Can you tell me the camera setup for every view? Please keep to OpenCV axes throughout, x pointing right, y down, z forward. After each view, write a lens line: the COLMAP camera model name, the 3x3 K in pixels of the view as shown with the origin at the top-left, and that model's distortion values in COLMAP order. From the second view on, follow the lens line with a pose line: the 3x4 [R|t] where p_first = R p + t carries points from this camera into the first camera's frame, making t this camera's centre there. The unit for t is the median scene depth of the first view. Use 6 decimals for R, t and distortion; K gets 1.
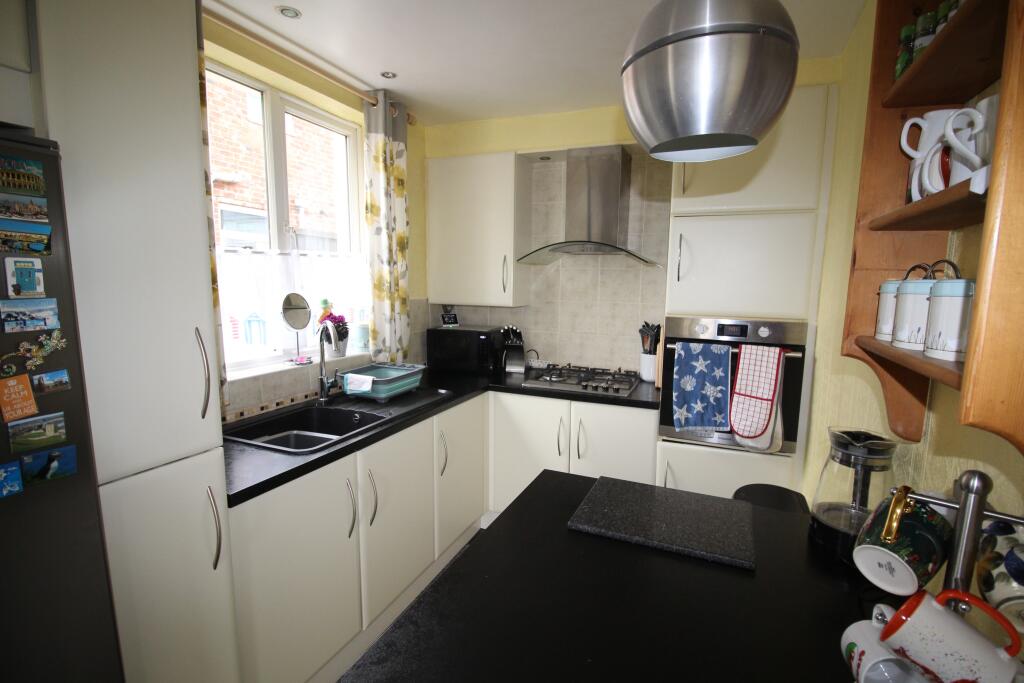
lens RADIAL K [[476.9, 0, 513.1], [0, 476.9, 344.1], [0, 0, 1]] dist [-0.002744, -0.000555]
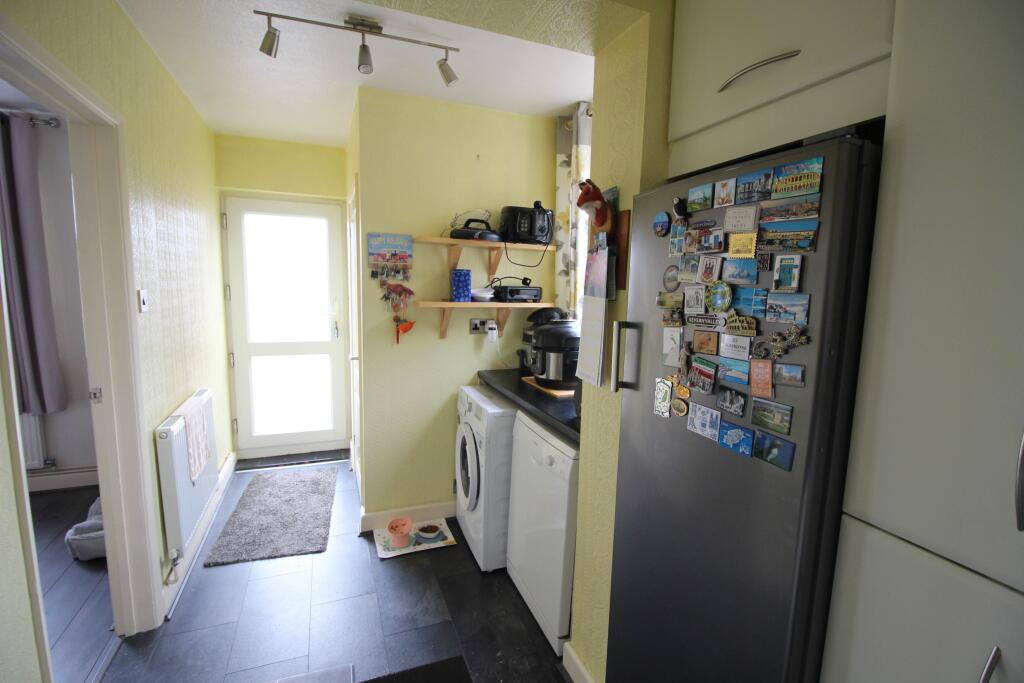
lens RADIAL K [[476.9, 0, 511.5], [0, 476.9, 343.2], [0, 0, 1]] dist [-0.002744, -0.000555]
pose [[-0.705081, 0.063754, -0.706255, 0.183694], [-0.124895, 0.969217, 0.212178, -0.135526], [0.698042, 0.237810, -0.675414, 1.305426]]
